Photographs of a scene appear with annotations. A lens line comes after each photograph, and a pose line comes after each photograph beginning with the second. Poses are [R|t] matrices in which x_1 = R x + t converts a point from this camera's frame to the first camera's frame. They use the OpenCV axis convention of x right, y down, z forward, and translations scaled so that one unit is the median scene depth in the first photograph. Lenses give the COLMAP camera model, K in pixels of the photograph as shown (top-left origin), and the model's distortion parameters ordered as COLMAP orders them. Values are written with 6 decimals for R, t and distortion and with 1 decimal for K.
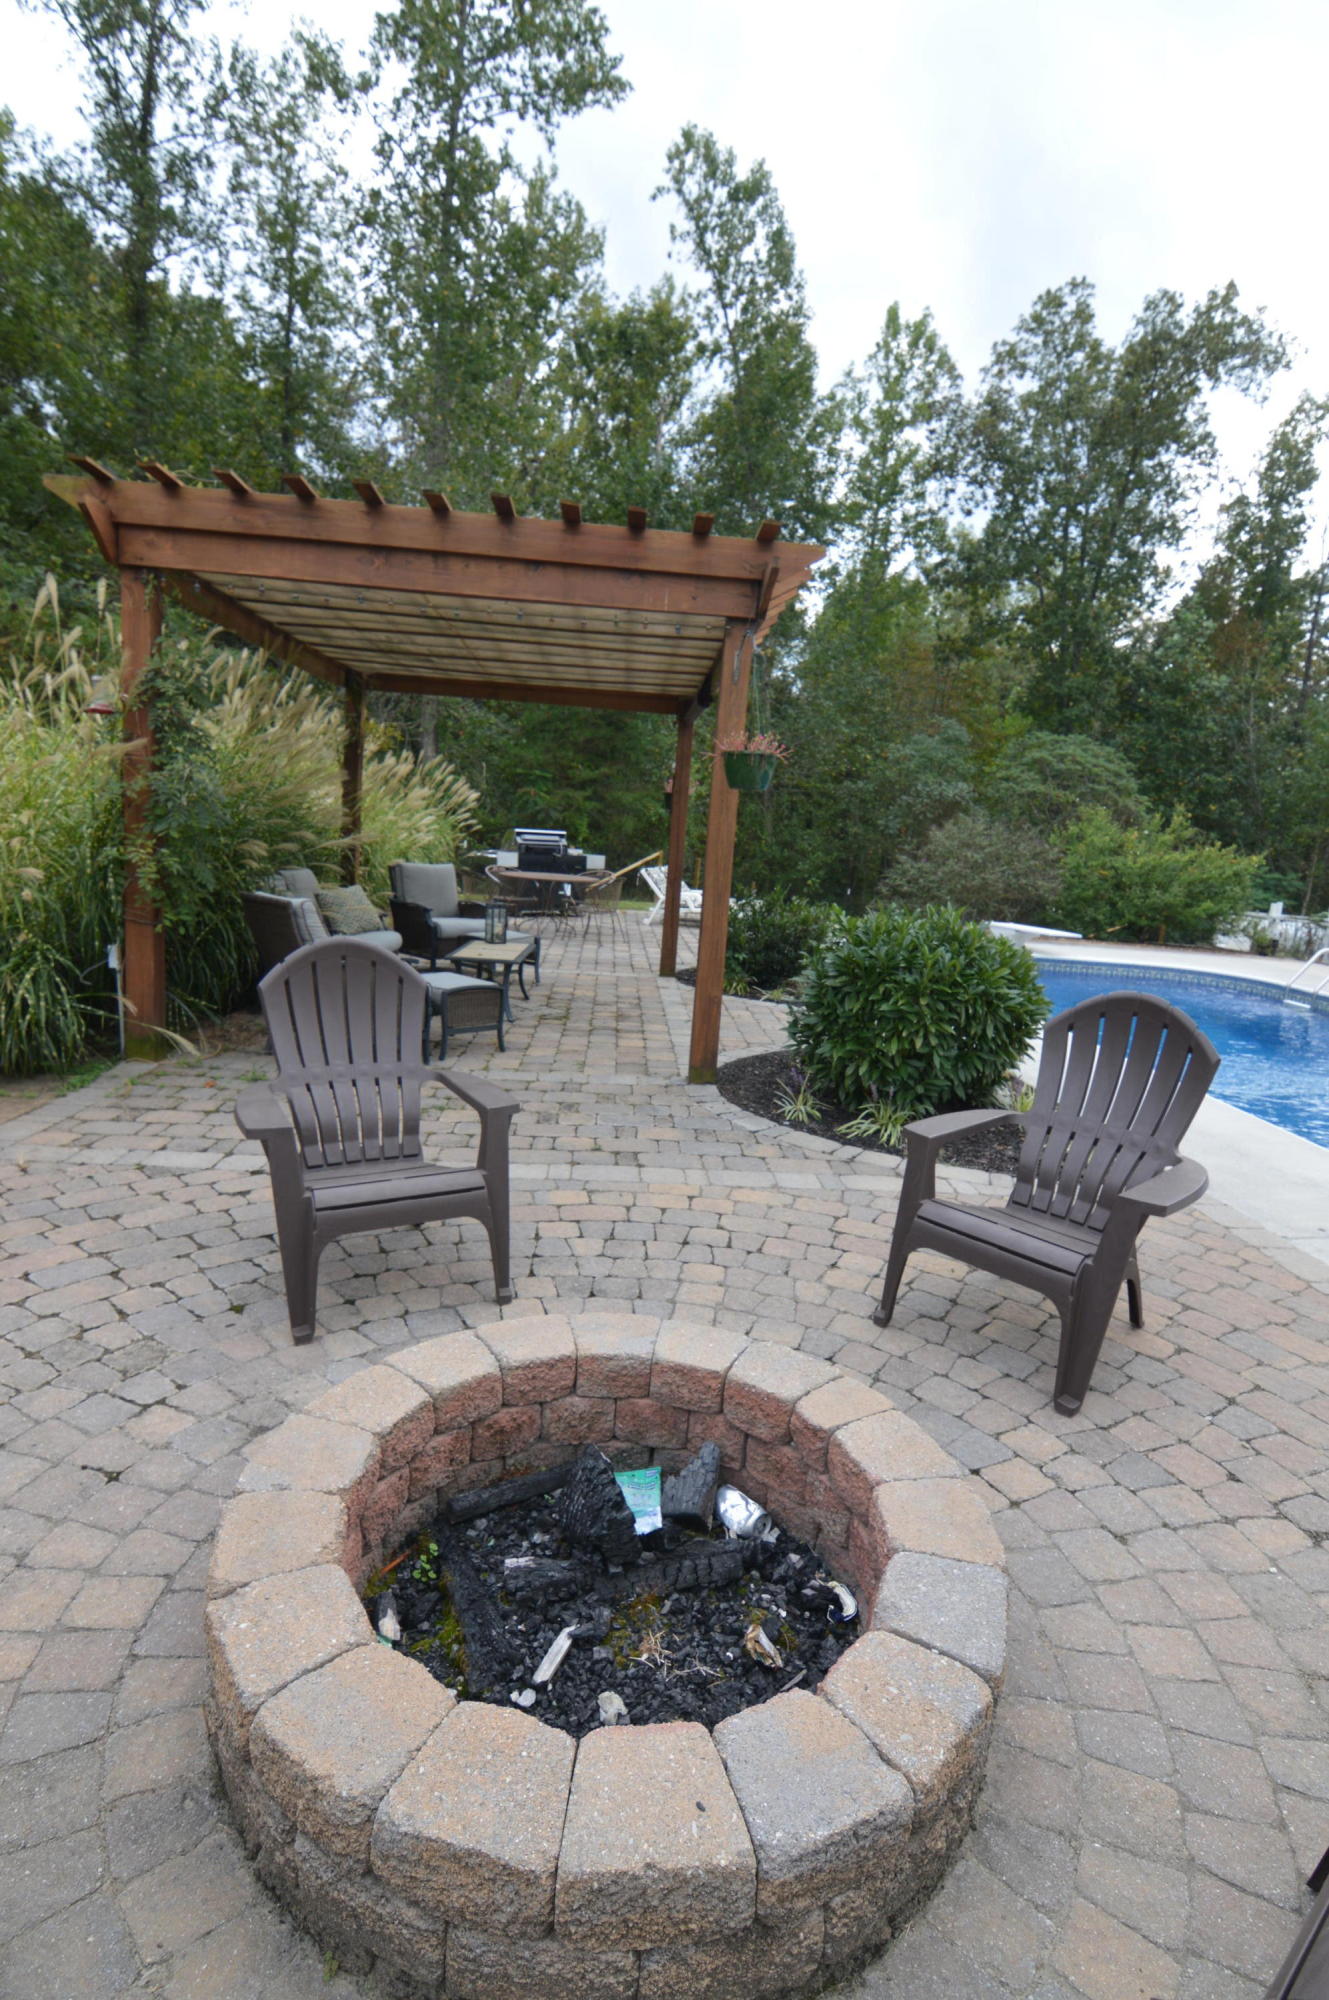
lens RADIAL K [[987.3, 0, 664.9], [0, 987.3, 1012.3], [0, 0, 1]] dist [-0.002629, -0.014924]
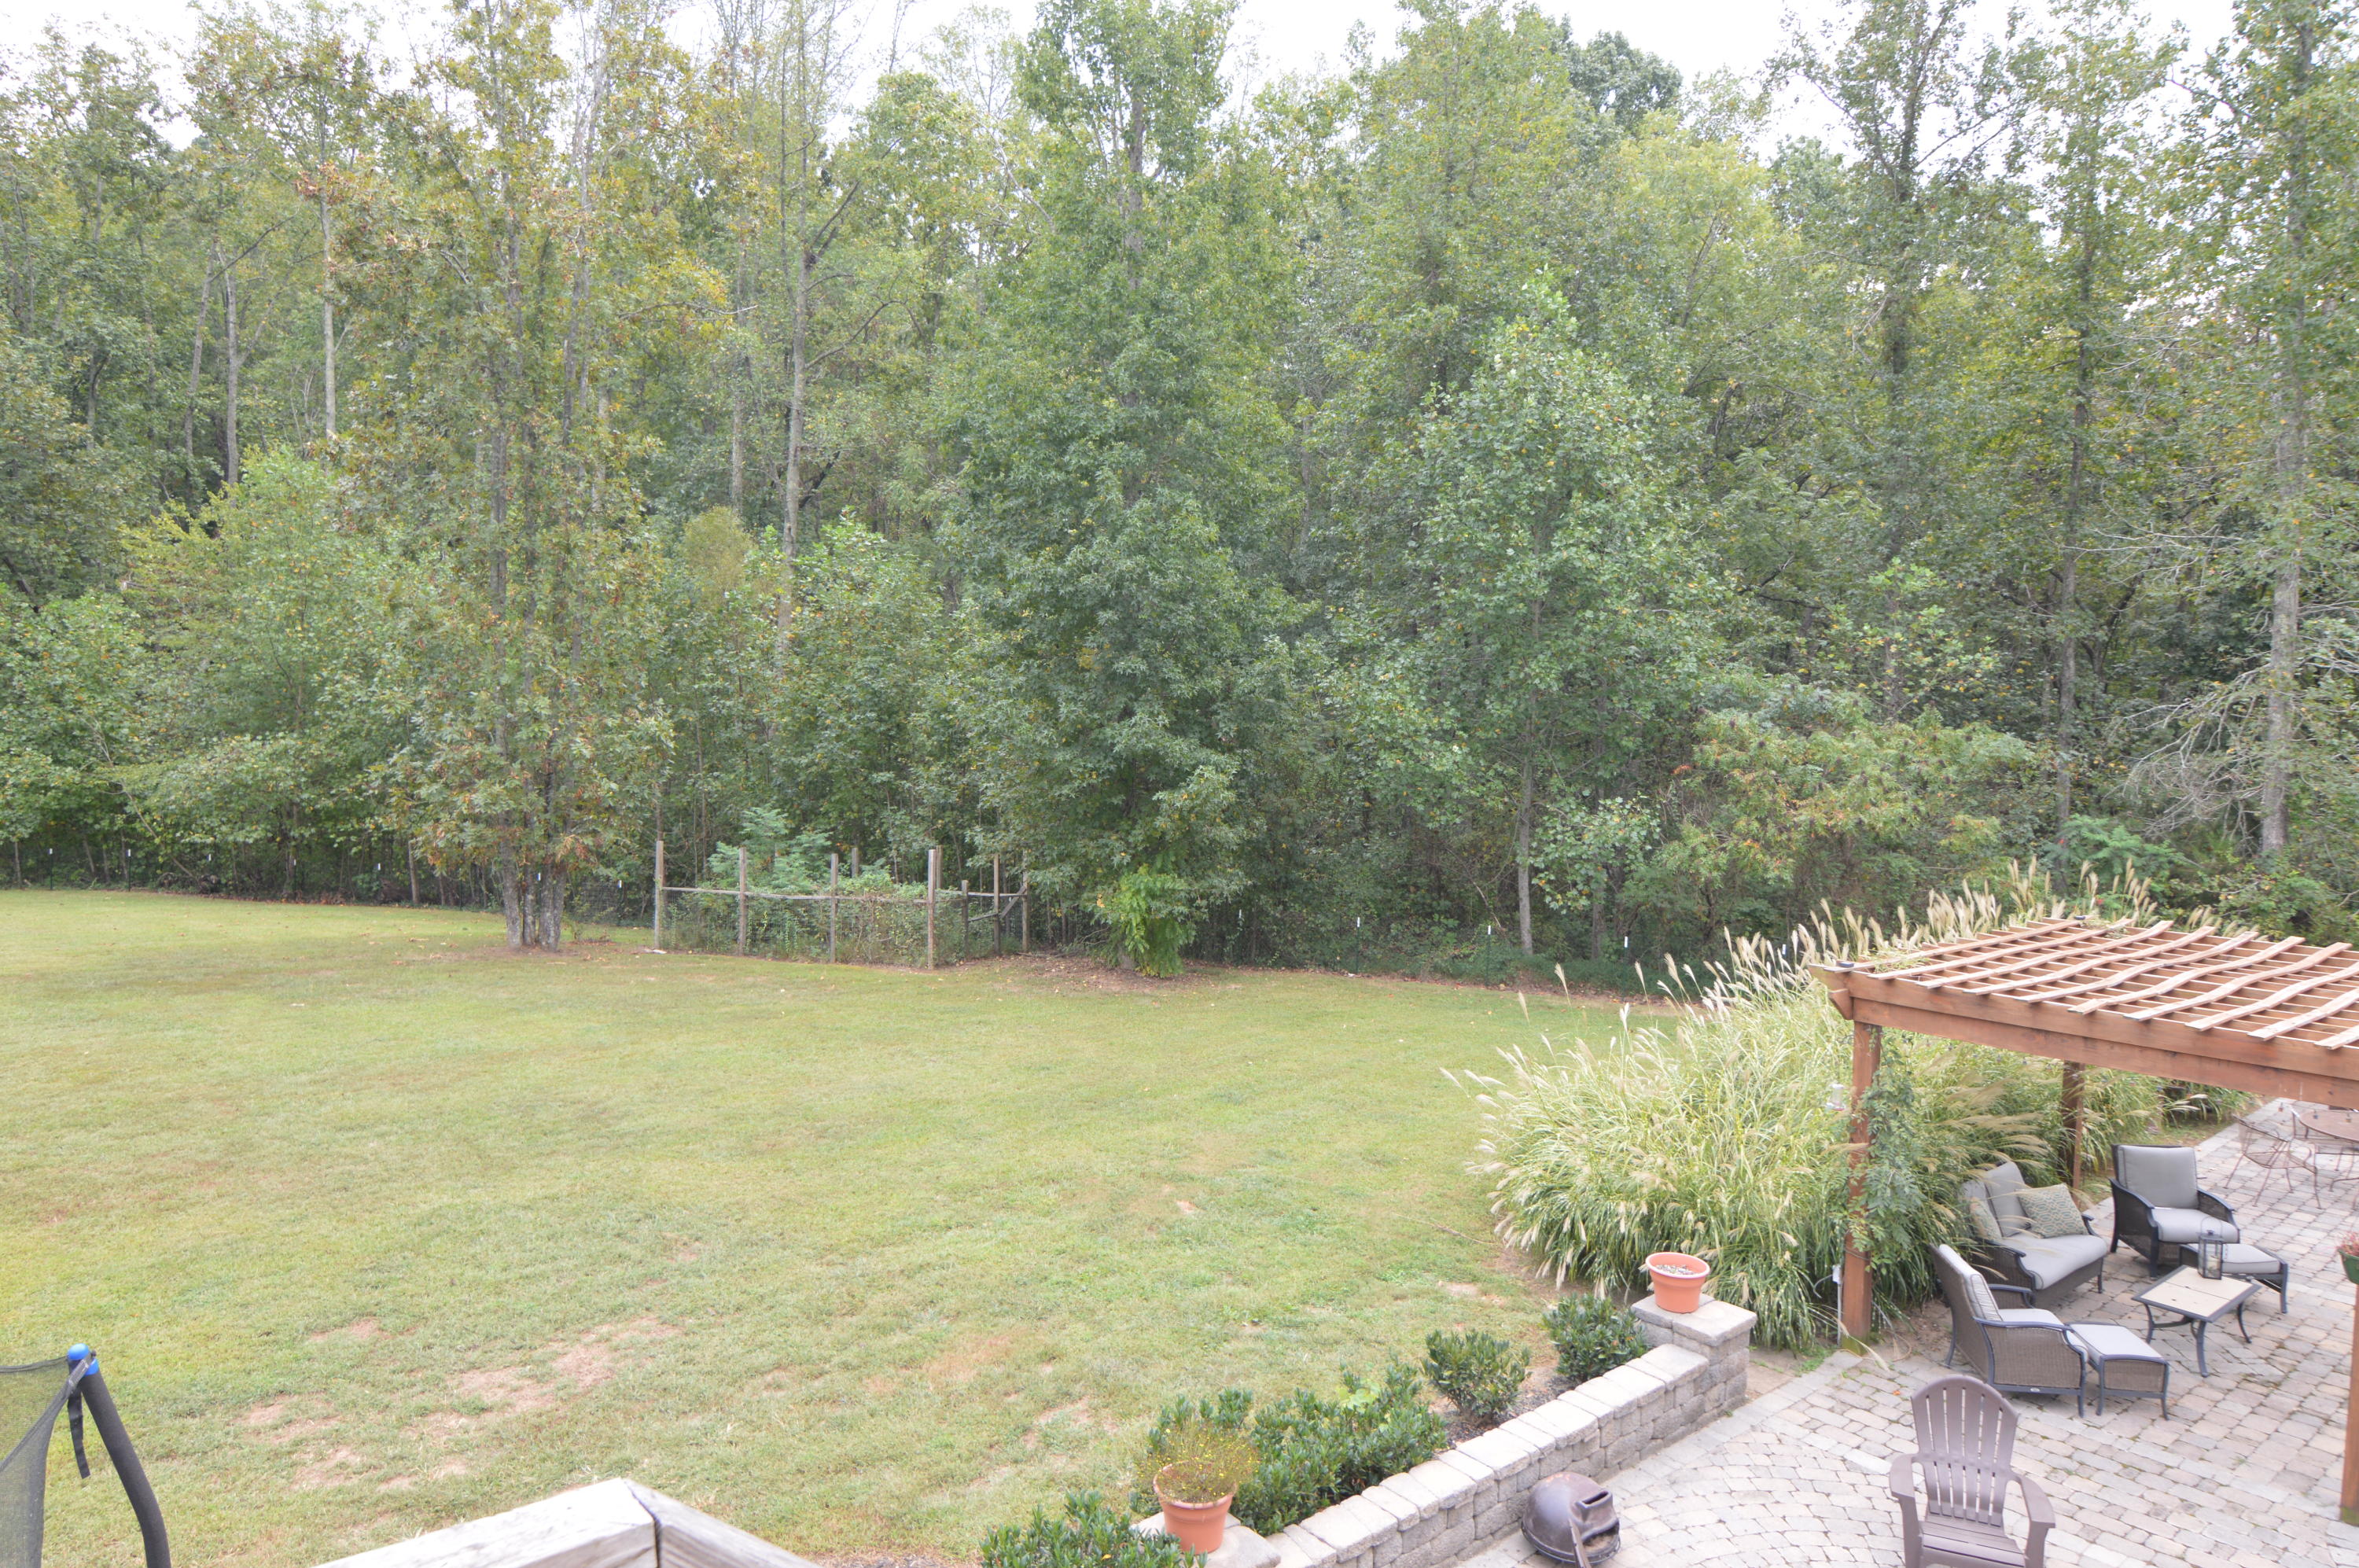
lens RADIAL K [[1431.2, 0, 1172.4], [0, 1431.2, 790.9], [0, 0, 1]] dist [0.000381, -0.014258]
pose [[0.583517, -0.027693, -0.811629, 0.572049], [-0.102594, 0.988897, -0.107501, -0.424839], [0.805594, 0.145996, 0.574197, -1.053902]]
